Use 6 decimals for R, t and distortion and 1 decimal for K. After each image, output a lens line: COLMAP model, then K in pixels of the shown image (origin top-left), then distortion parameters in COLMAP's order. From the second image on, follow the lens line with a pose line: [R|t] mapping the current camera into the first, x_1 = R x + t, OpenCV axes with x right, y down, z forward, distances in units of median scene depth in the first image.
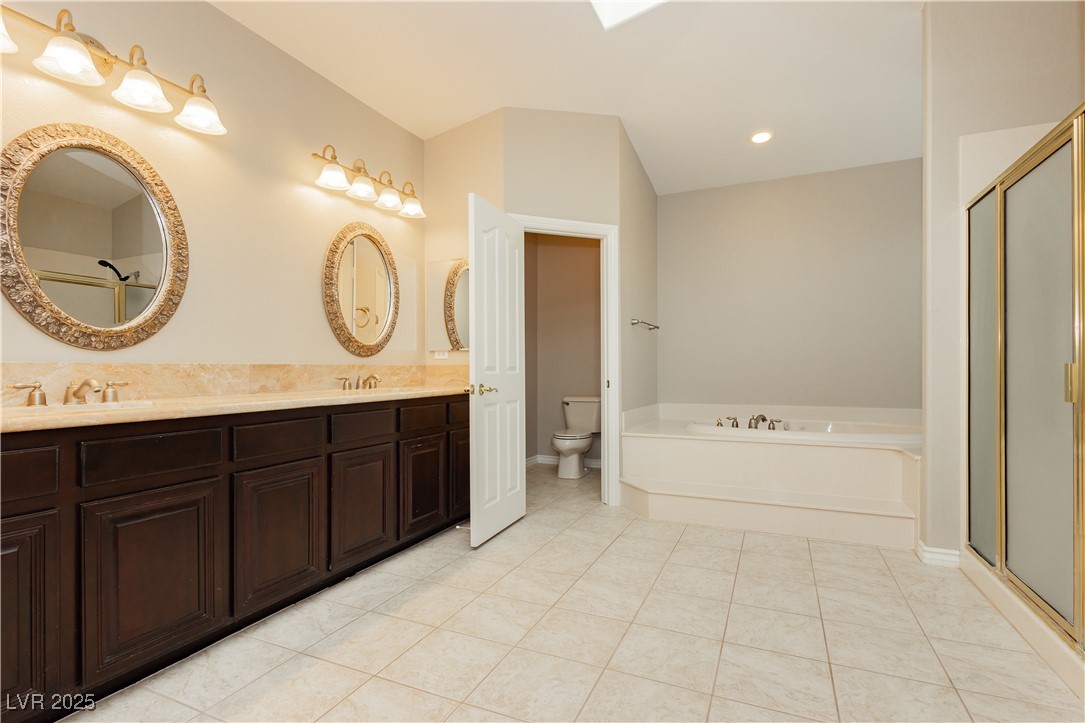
lens RADIAL K [[502.0, 0, 541.0], [0, 502.0, 367.0], [0, 0, 1]] dist [-0.001122, -0.000947]
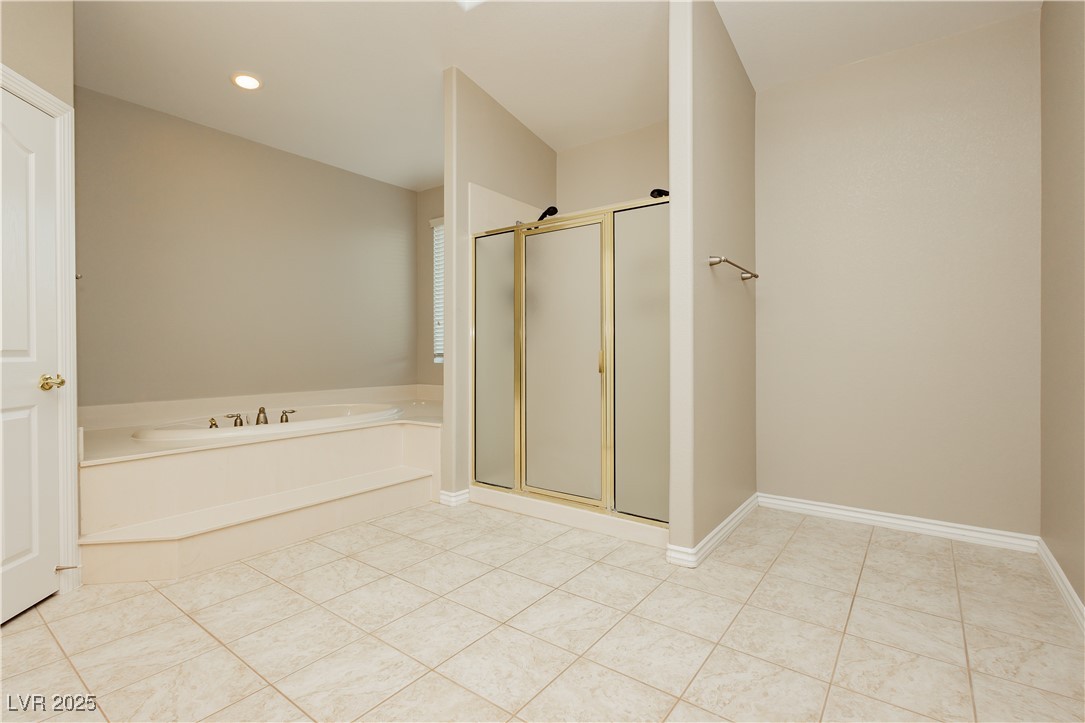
lens RADIAL K [[502.0, 0, 538.7], [0, 502.0, 356.0], [0, 0, 1]] dist [-0.001122, -0.000947]
pose [[0.221853, -0.004451, 0.975070, -0.442844], [-0.003796, 0.999978, 0.005428, 0.000271], [-0.975073, -0.004906, 0.221832, 0.514934]]
